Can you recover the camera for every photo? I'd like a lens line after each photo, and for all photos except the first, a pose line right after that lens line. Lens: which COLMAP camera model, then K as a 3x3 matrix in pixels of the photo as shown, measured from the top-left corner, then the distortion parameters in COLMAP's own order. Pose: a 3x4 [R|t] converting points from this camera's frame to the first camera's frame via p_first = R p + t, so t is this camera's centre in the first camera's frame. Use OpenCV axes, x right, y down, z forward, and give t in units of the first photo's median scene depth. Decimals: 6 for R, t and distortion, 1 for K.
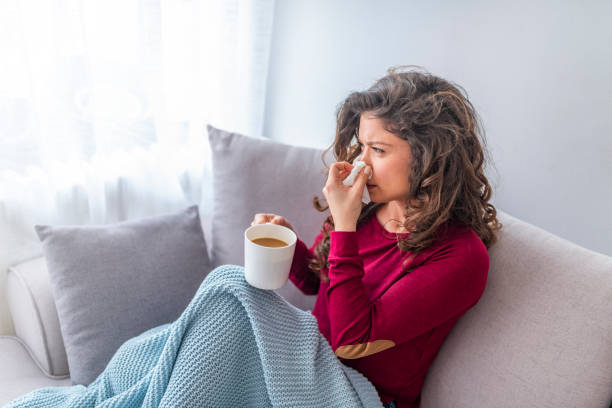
lens RADIAL K [[605.6, 0, 307.9], [0, 605.6, 212.0], [0, 0, 1]] dist [0.012685, 0.006586]
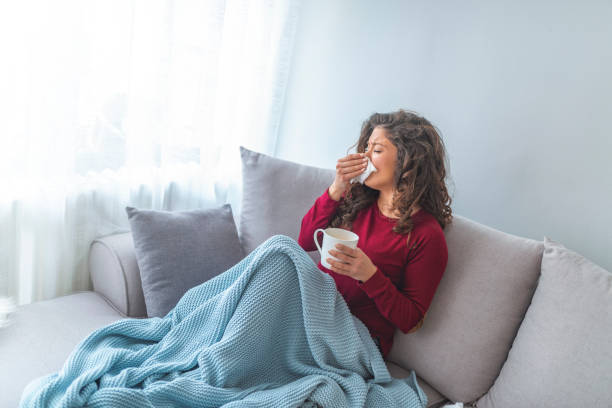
lens RADIAL K [[635.2, 0, 305.3], [0, 635.2, 204.7], [0, 0, 1]] dist [0.058615, -0.002802]
pose [[0.995857, 0.040393, 0.081475, -0.153840], [-0.031504, 0.993698, -0.107575, 0.162479], [-0.085307, 0.104563, 0.990853, -0.503290]]
